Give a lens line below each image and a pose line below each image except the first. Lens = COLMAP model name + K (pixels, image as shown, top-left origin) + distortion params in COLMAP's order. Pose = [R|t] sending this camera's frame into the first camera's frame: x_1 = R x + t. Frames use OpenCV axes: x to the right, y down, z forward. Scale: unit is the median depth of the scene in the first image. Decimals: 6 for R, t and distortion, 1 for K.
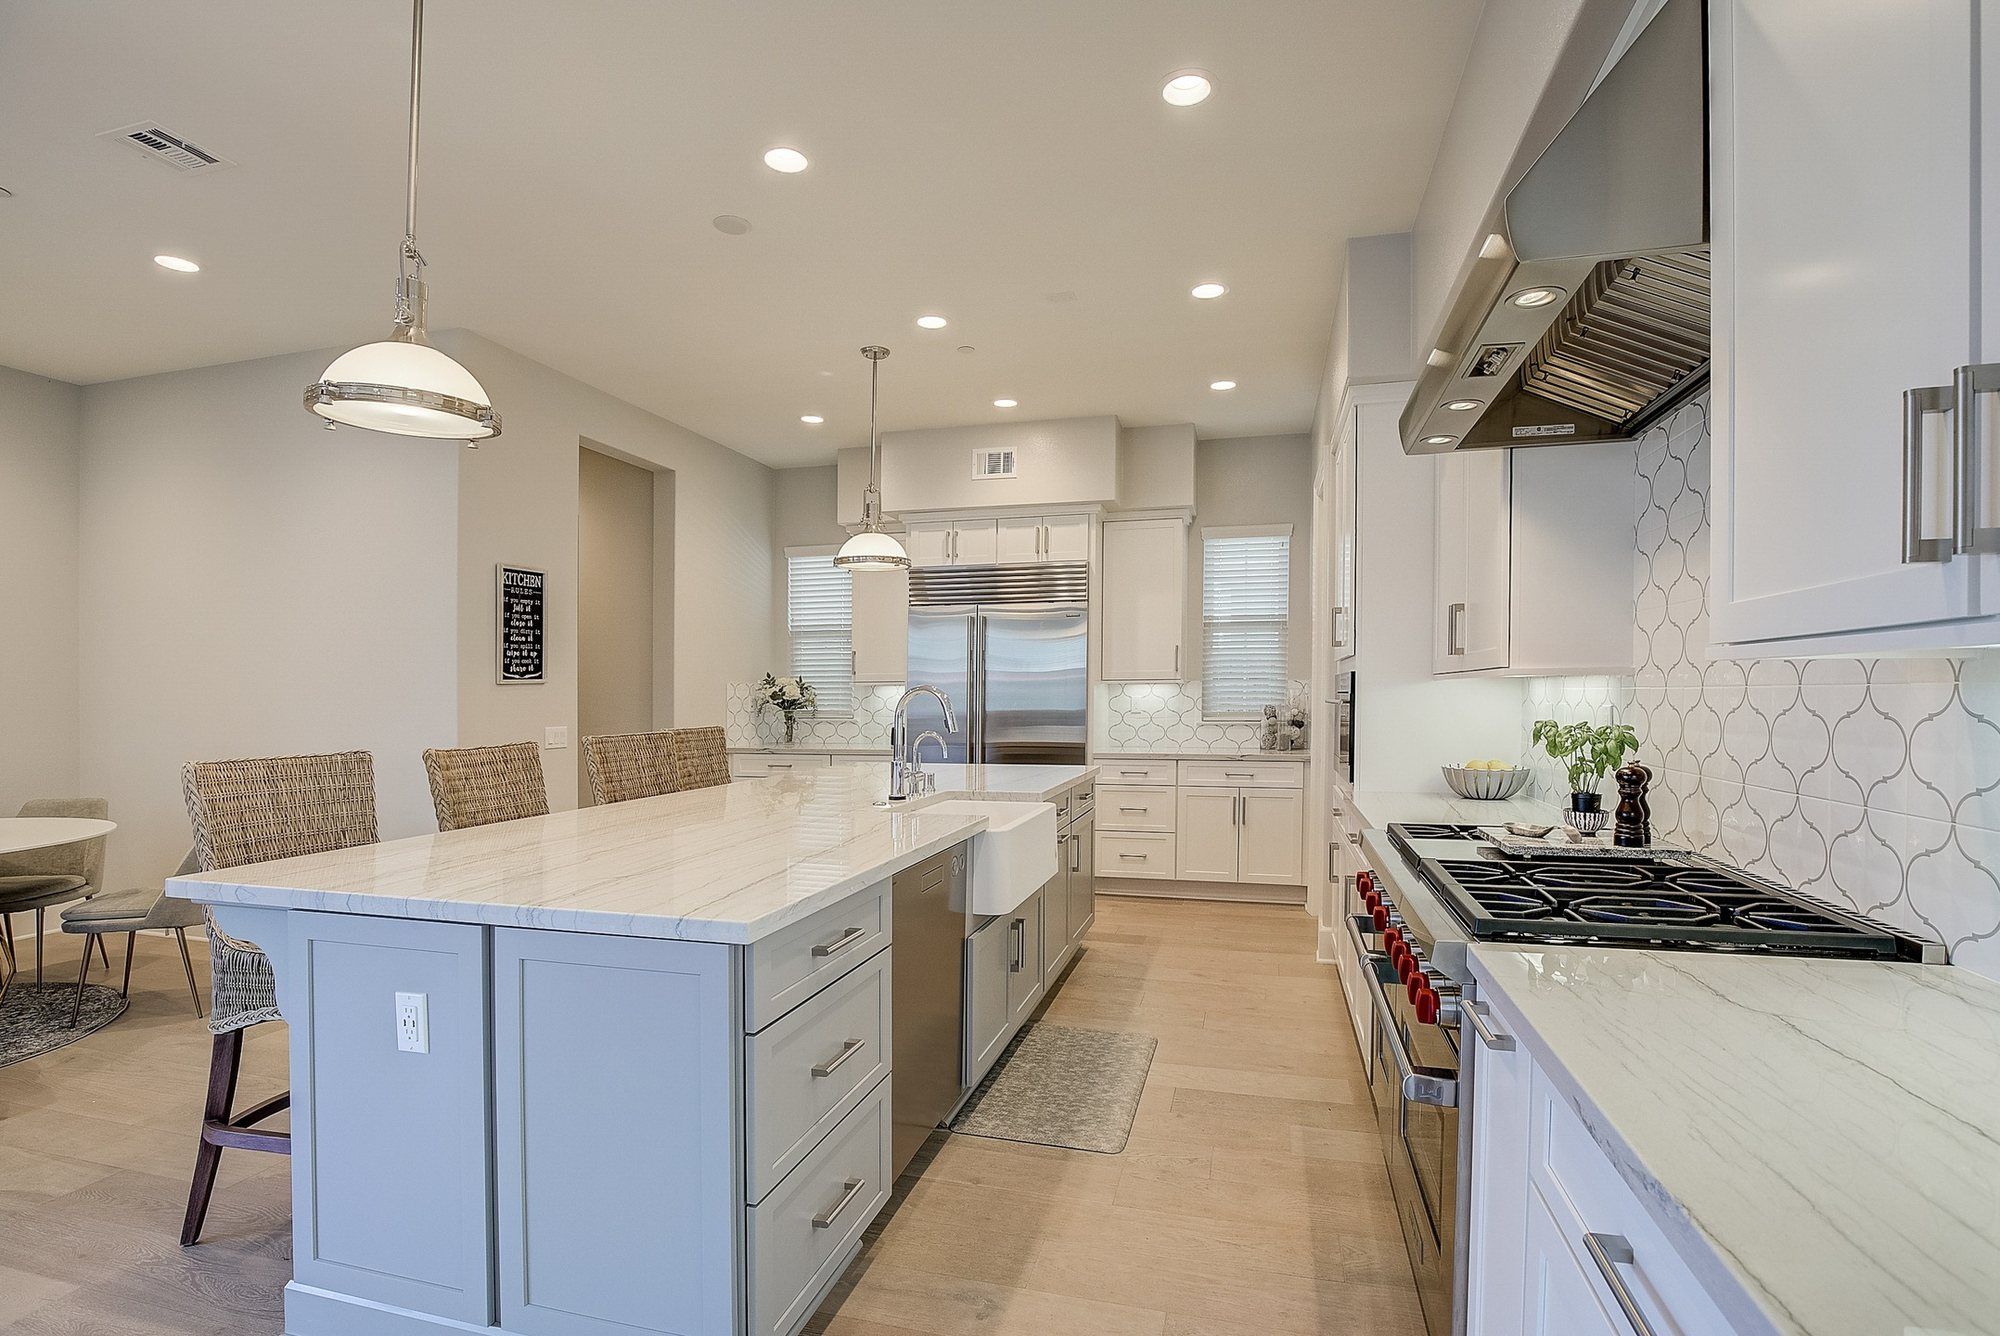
lens RADIAL K [[917.9, 0, 1042.0], [0, 917.9, 706.3], [0, 0, 1]] dist [-0.025320, 0.000690]
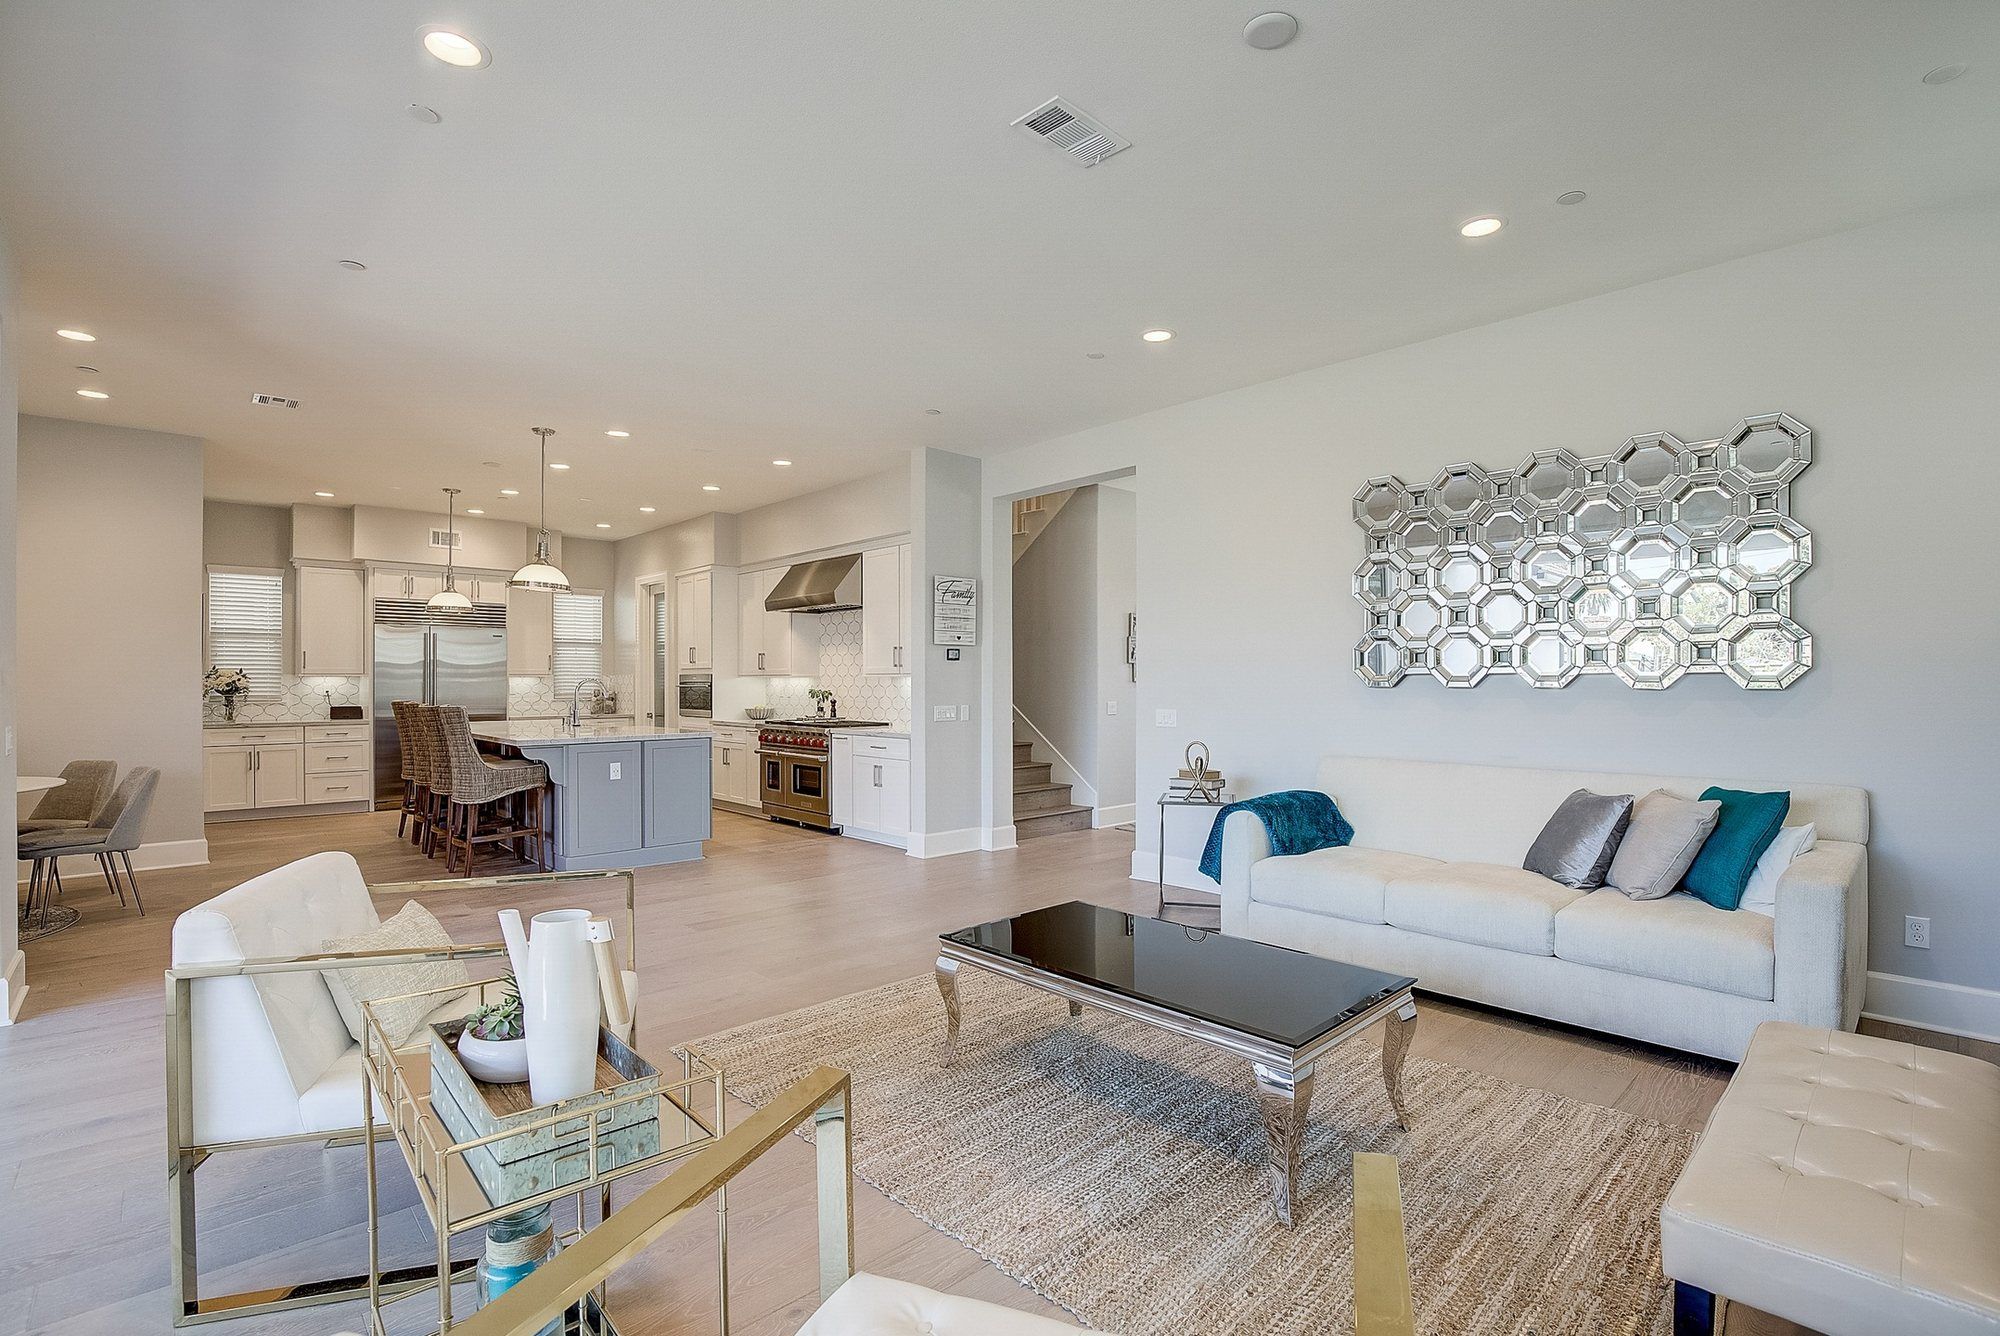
lens RADIAL K [[917.9, 0, 1003.5], [0, 917.9, 678.0], [0, 0, 1]] dist [-0.025320, 0.000690]
pose [[0.537354, 0.006190, 0.843334, -0.870069], [0.010580, 0.999845, -0.014080, 0.011387], [-0.843291, 0.016488, 0.537205, -0.680499]]
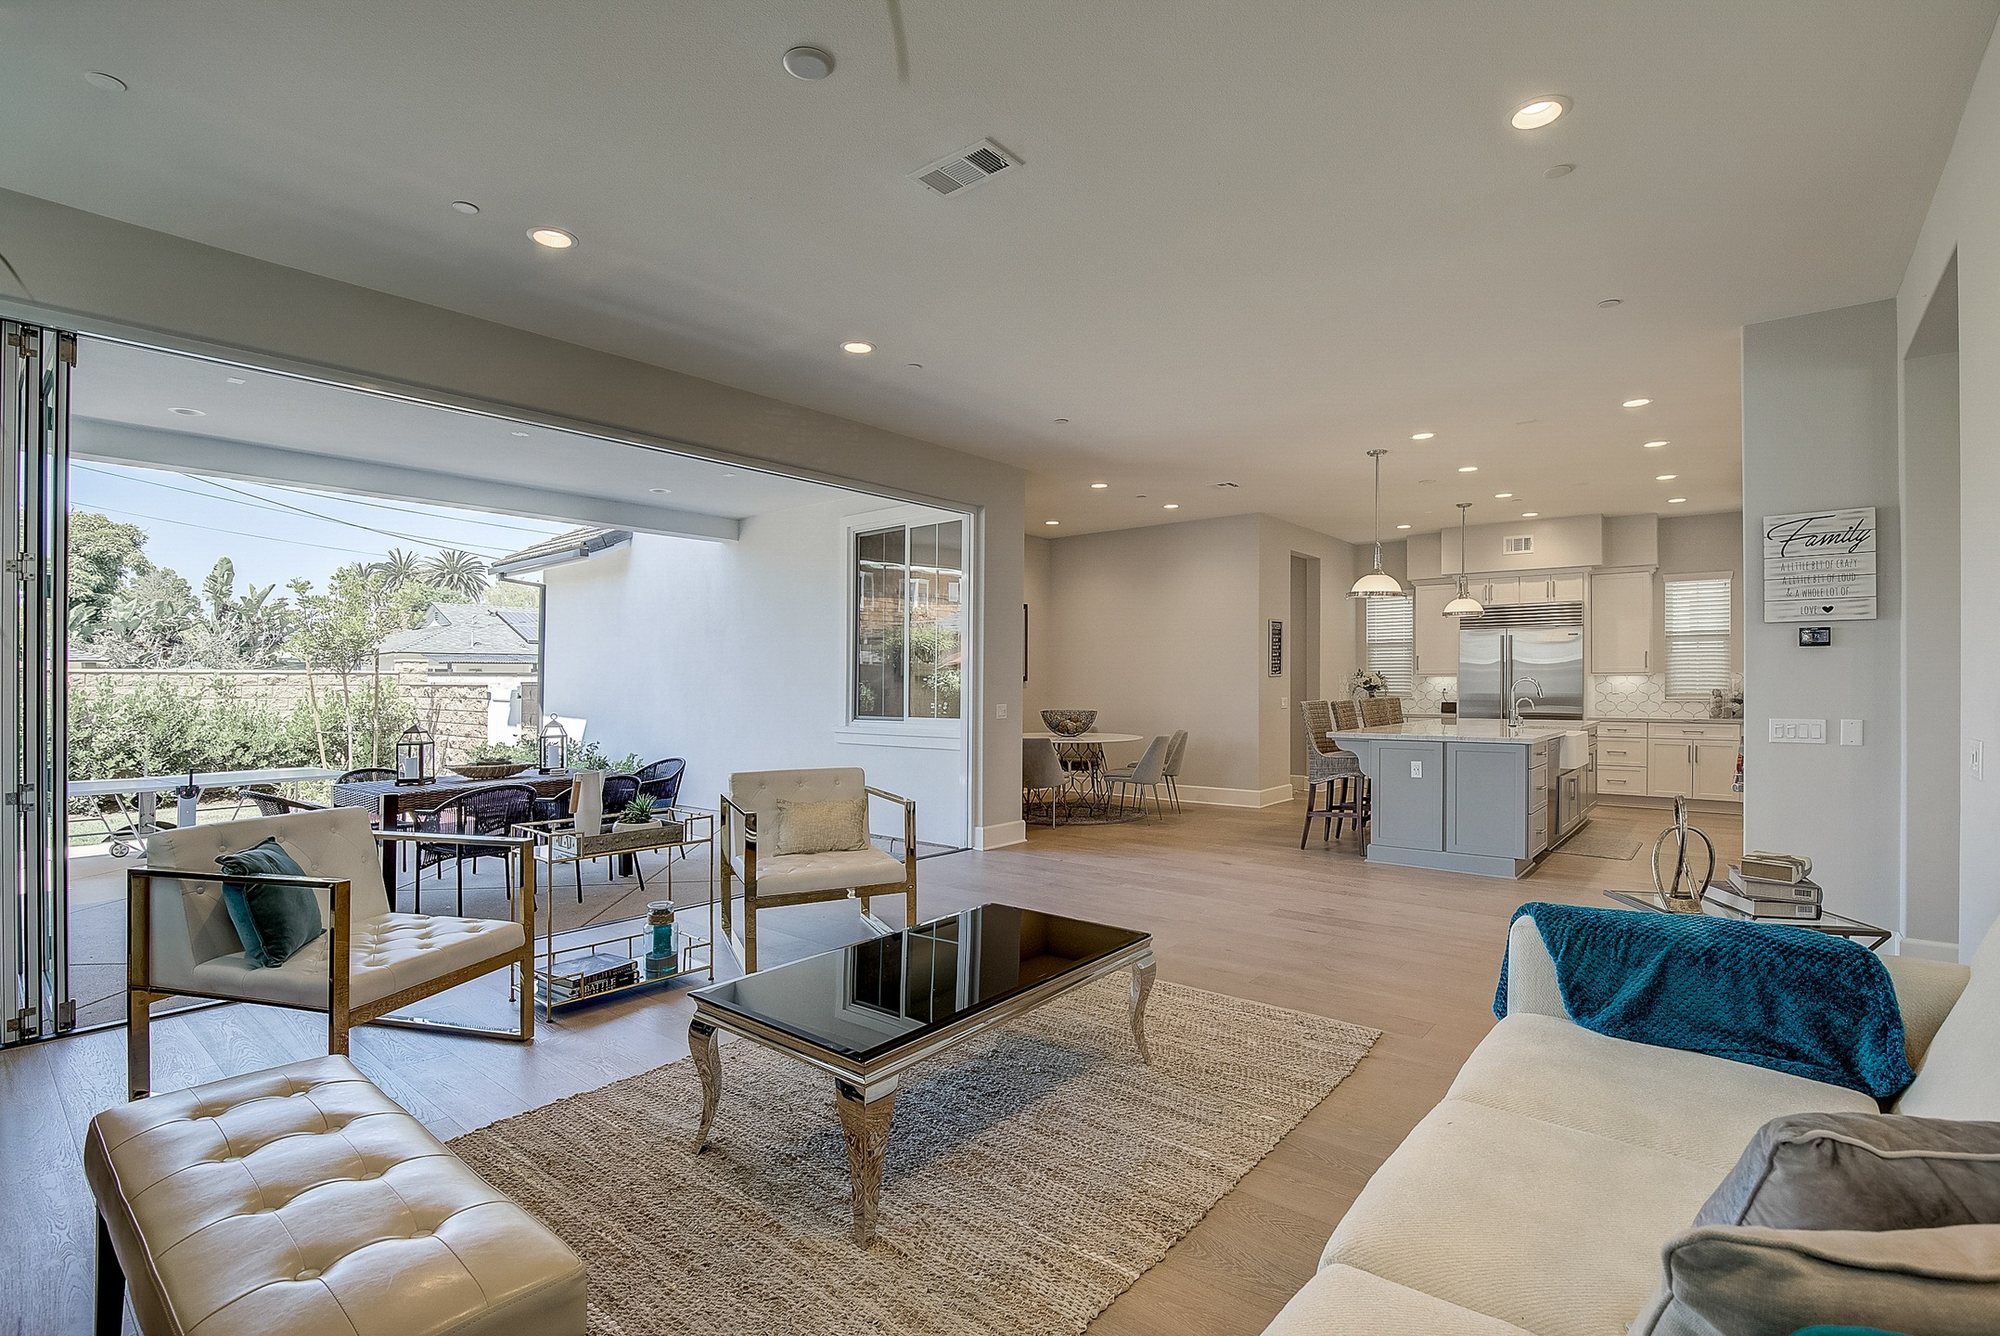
lens RADIAL K [[917.9, 0, 1011.0], [0, 917.9, 664.1], [0, 0, 1]] dist [-0.025320, 0.000690]
pose [[0.900440, -0.005093, -0.434951, -0.164105], [-0.008444, 0.999538, -0.029184, 0.011125], [0.434898, 0.029951, 0.899981, -0.911061]]
